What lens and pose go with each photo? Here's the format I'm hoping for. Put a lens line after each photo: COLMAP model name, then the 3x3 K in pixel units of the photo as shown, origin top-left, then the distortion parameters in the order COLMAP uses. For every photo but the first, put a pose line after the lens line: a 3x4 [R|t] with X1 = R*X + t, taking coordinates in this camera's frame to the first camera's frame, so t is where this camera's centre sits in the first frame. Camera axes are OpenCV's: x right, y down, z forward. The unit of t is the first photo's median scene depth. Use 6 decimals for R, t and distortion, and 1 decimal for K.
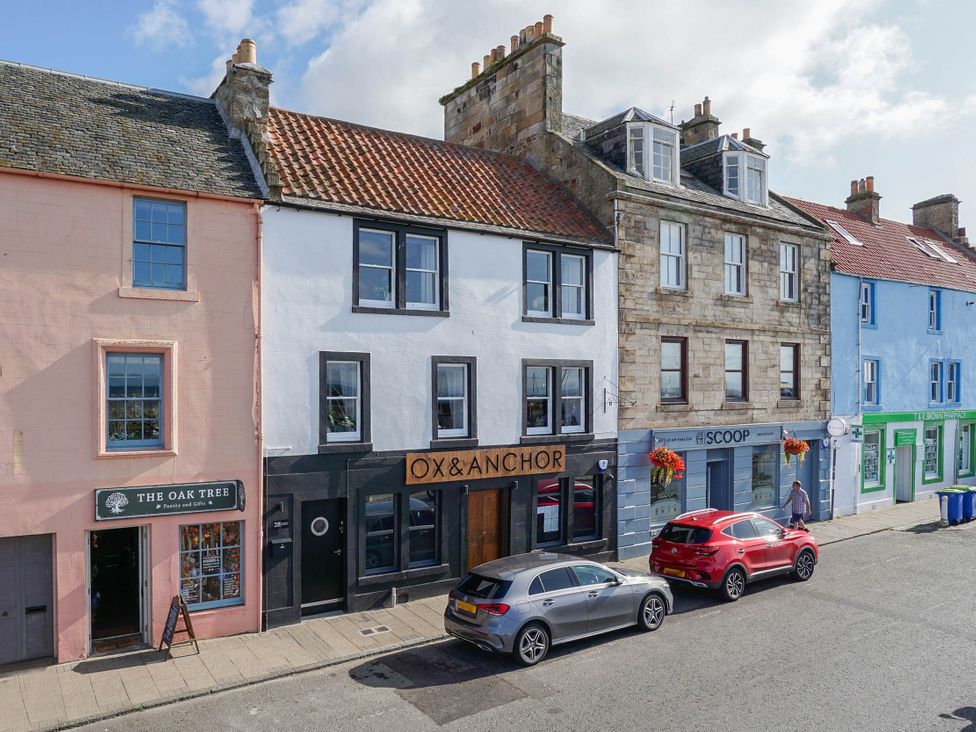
lens RADIAL K [[747.1, 0, 488.0], [0, 747.1, 366.0], [0, 0, 1]] dist [-0.042014, -0.001504]
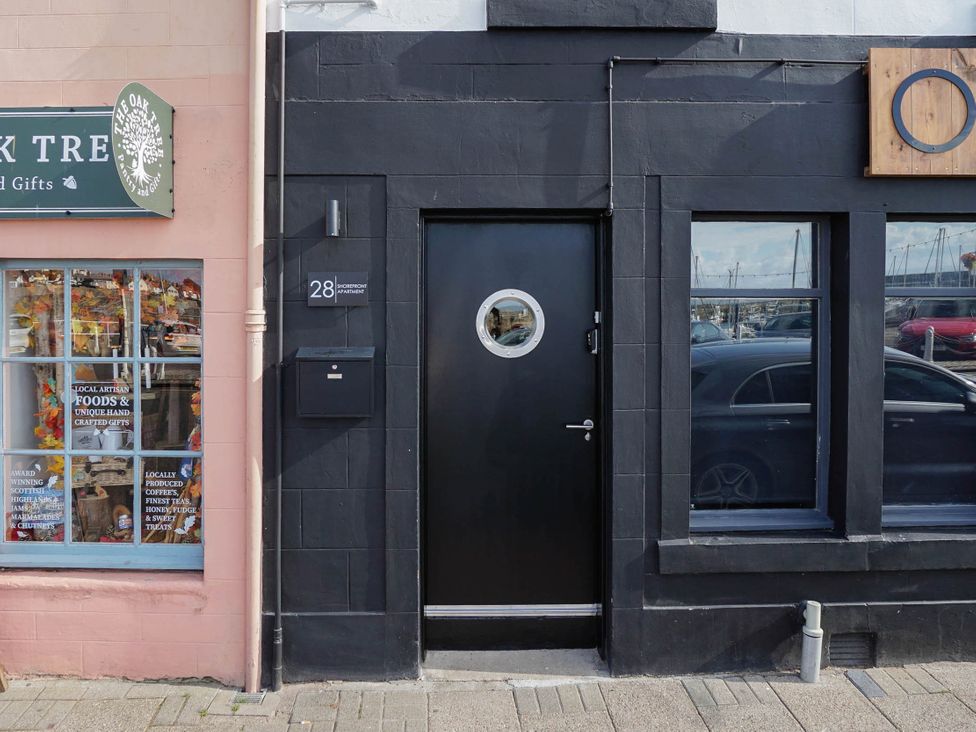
lens RADIAL K [[747.1, 0, 488.0], [0, 747.1, 366.0], [0, 0, 1]] dist [-0.042014, -0.001504]
pose [[0.837105, 0.001411, -0.547040, -0.089028], [0.014222, 0.999603, 0.024341, 0.227192], [0.546857, -0.028156, 0.836752, 0.785567]]
